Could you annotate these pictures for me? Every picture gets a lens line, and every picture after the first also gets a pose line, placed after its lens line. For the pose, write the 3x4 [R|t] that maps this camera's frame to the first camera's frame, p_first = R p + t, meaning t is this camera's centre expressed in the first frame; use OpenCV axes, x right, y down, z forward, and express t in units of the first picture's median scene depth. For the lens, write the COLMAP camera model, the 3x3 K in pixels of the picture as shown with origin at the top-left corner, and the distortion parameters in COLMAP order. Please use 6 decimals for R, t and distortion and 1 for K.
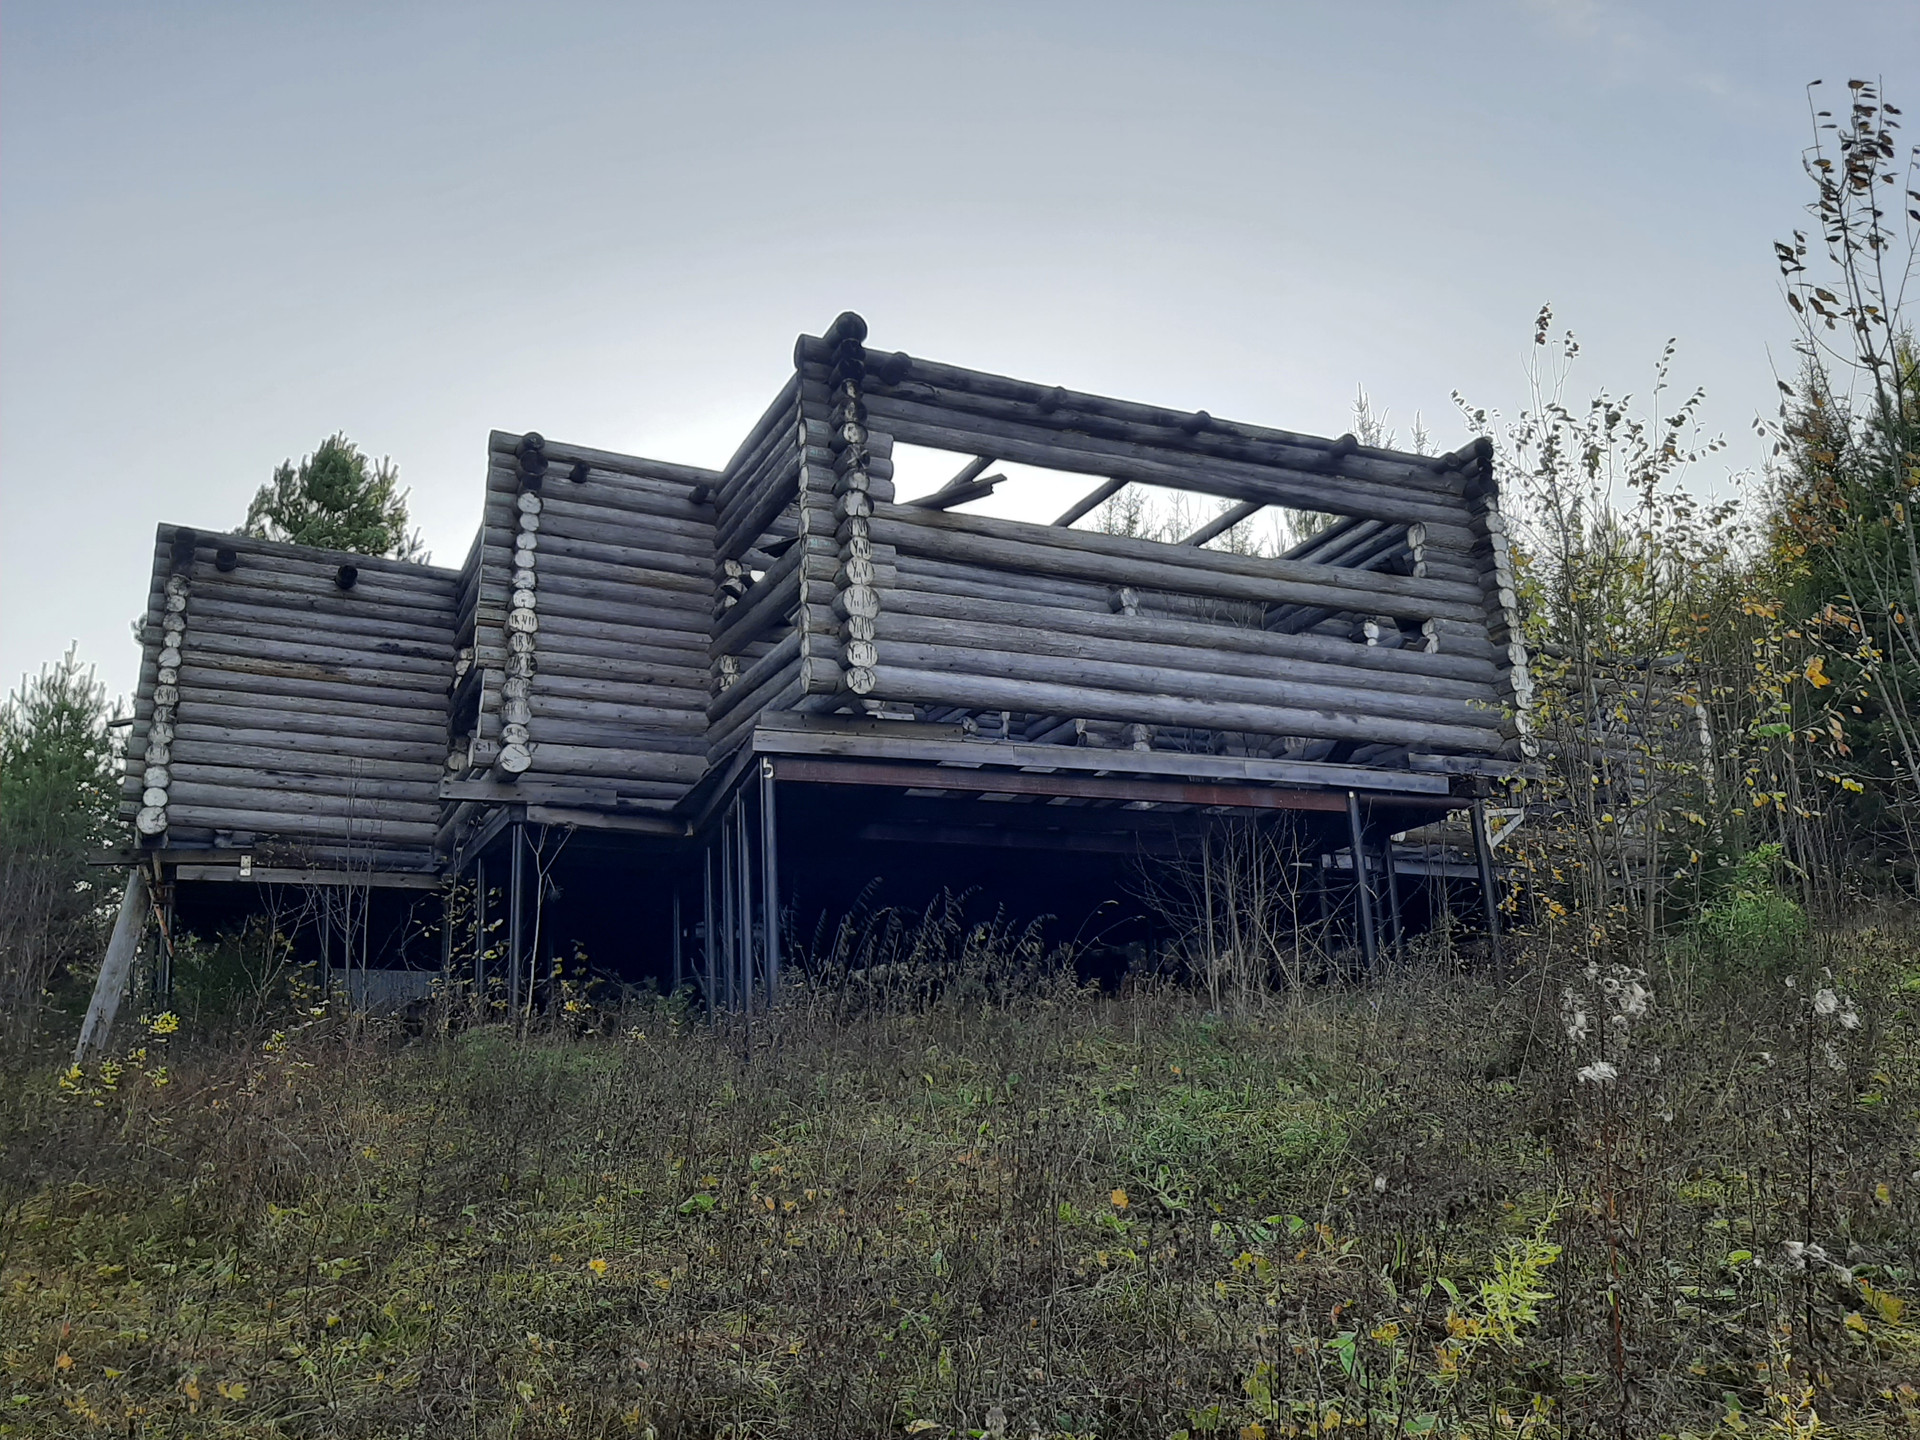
lens RADIAL K [[1634.0, 0, 960.0], [0, 1634.0, 720.0], [0, 0, 1]] dist [0.002555, -0.002838]
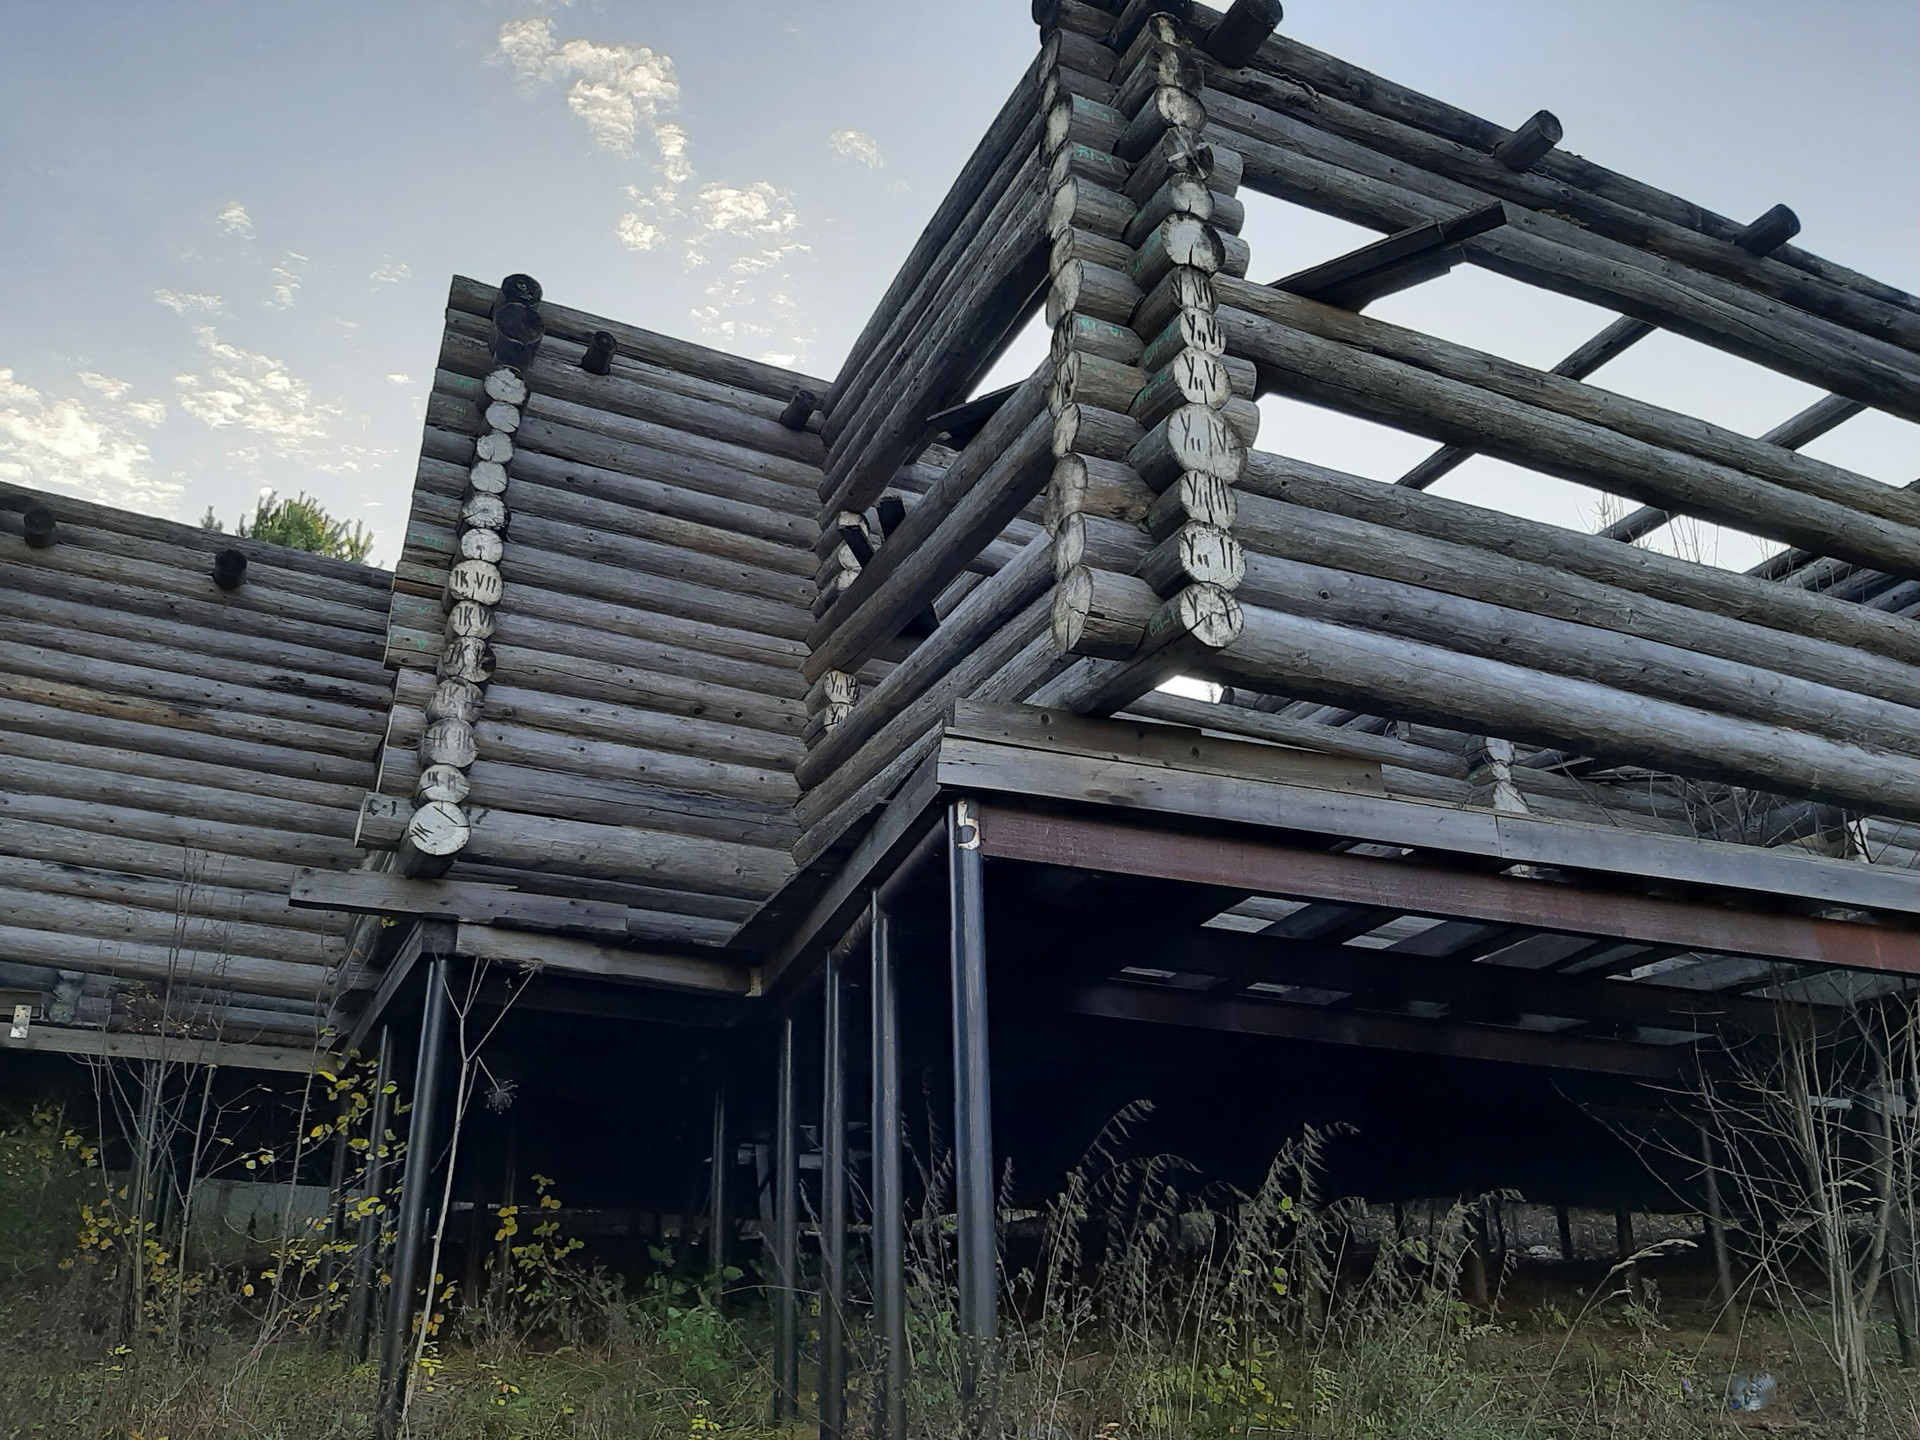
lens RADIAL K [[1602.6, 0, 887.5], [0, 1602.6, 721.7], [0, 0, 1]] dist [0.086453, -0.192486]
pose [[0.997477, 0.033884, -0.062381, -0.093051], [-0.041422, 0.991442, -0.123805, 0.045534], [0.057652, 0.126077, 0.990344, 0.470499]]
